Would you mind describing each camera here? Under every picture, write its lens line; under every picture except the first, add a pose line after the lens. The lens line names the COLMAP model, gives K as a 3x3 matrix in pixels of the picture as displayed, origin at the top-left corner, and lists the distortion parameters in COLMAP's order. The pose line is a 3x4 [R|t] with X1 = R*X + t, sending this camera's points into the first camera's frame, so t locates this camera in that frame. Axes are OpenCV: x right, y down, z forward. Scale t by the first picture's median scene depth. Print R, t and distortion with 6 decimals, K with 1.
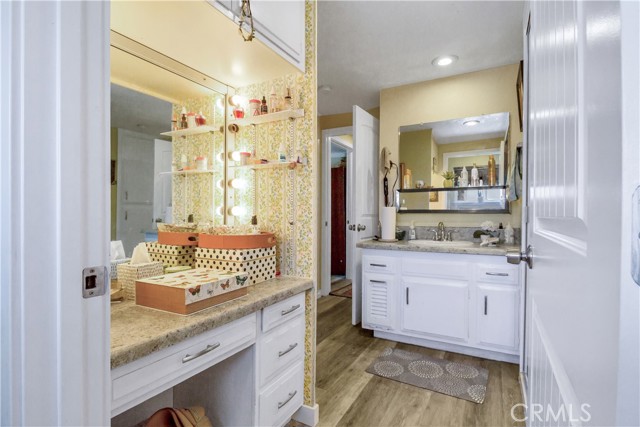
lens RADIAL K [[294.4, 0, 320.2], [0, 294.4, 213.0], [0, 0, 1]] dist [-0.030239, -0.001933]
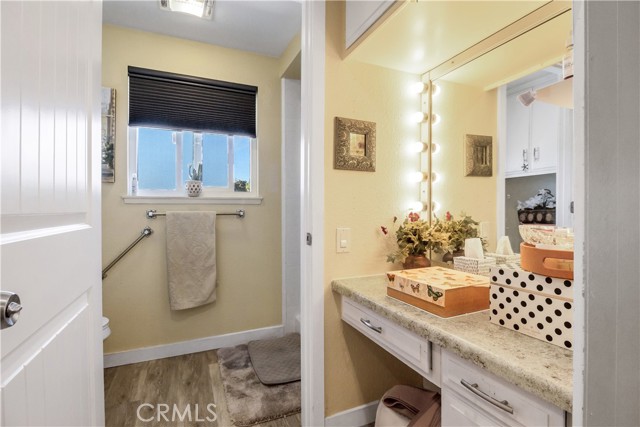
lens RADIAL K [[294.4, 0, 319.2], [0, 294.4, 210.5], [0, 0, 1]] dist [-0.030239, -0.001933]
pose [[-0.560481, -0.000498, -0.828167, 0.549639], [-0.005036, 0.999983, 0.002807, 0.009129], [0.828152, 0.005744, -0.560474, 1.198025]]
